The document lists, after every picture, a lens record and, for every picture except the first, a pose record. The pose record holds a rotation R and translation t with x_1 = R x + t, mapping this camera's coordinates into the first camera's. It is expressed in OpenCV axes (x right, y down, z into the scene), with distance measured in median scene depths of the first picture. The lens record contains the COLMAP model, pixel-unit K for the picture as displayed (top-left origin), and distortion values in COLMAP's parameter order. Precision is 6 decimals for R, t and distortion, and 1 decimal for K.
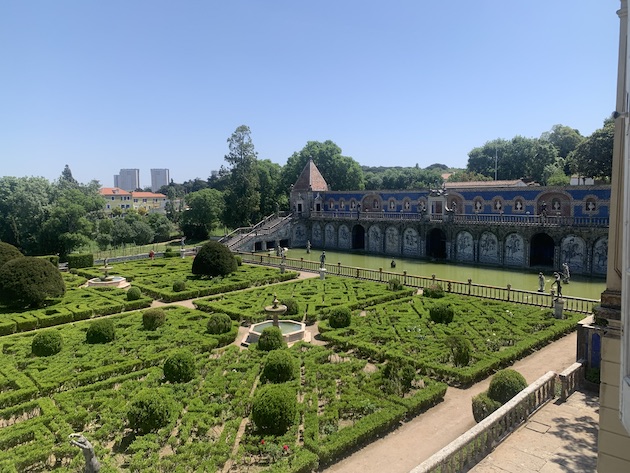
lens RADIAL K [[475.9, 0, 315.2], [0, 475.9, 236.3], [0, 0, 1]] dist [0.003588, 0.000314]
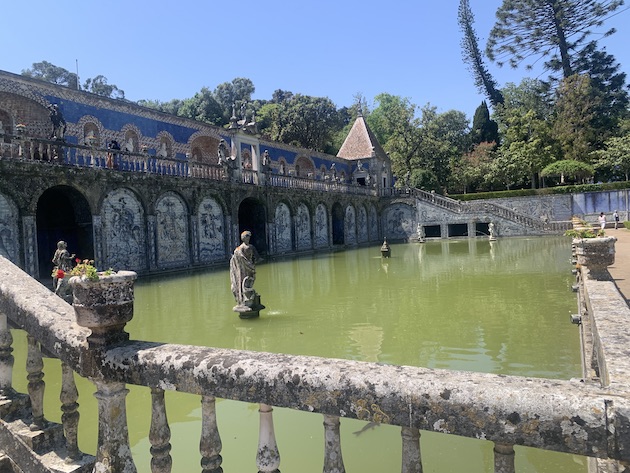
lens RADIAL K [[475.9, 0, 315.3], [0, 475.9, 235.9], [0, 0, 1]] dist [0.003588, 0.000314]
pose [[-0.316261, 0.010218, 0.948617, -0.238766], [0.131046, 0.990826, 0.033017, 0.014966], [-0.939577, 0.134754, -0.314699, 1.056734]]
